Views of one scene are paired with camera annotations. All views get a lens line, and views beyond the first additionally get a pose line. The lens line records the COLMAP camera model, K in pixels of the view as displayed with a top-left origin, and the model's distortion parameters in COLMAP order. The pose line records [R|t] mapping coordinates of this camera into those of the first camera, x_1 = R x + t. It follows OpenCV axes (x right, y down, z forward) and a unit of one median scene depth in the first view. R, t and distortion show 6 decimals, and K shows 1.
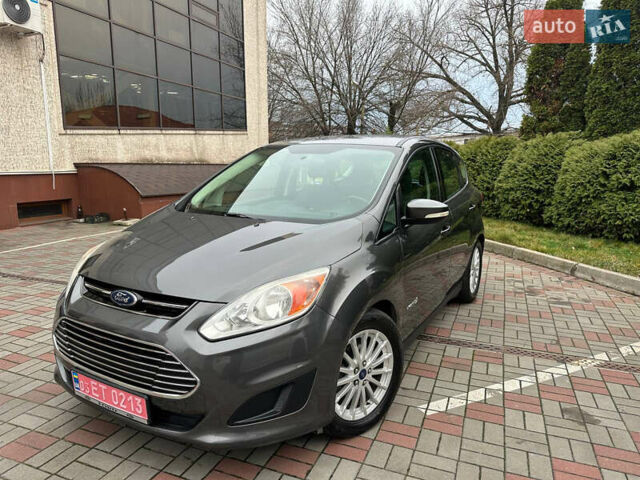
lens RADIAL K [[453.7, 0, 319.5], [0, 453.7, 238.5], [0, 0, 1]] dist [0.046401, -0.043798]
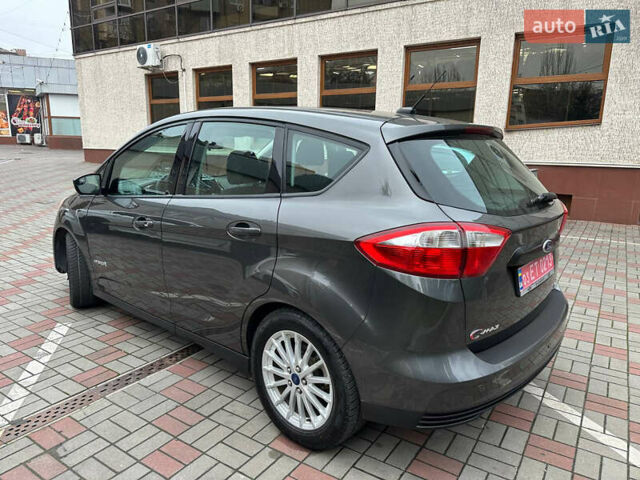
lens RADIAL K [[453.7, 0, 319.6], [0, 453.7, 239.9], [0, 0, 1]] dist [0.046401, -0.043798]
pose [[-0.209231, 0.186969, -0.959825, 0.580209], [-0.179585, 0.957509, 0.225666, -0.135387], [0.961234, 0.219586, -0.166764, 0.824938]]
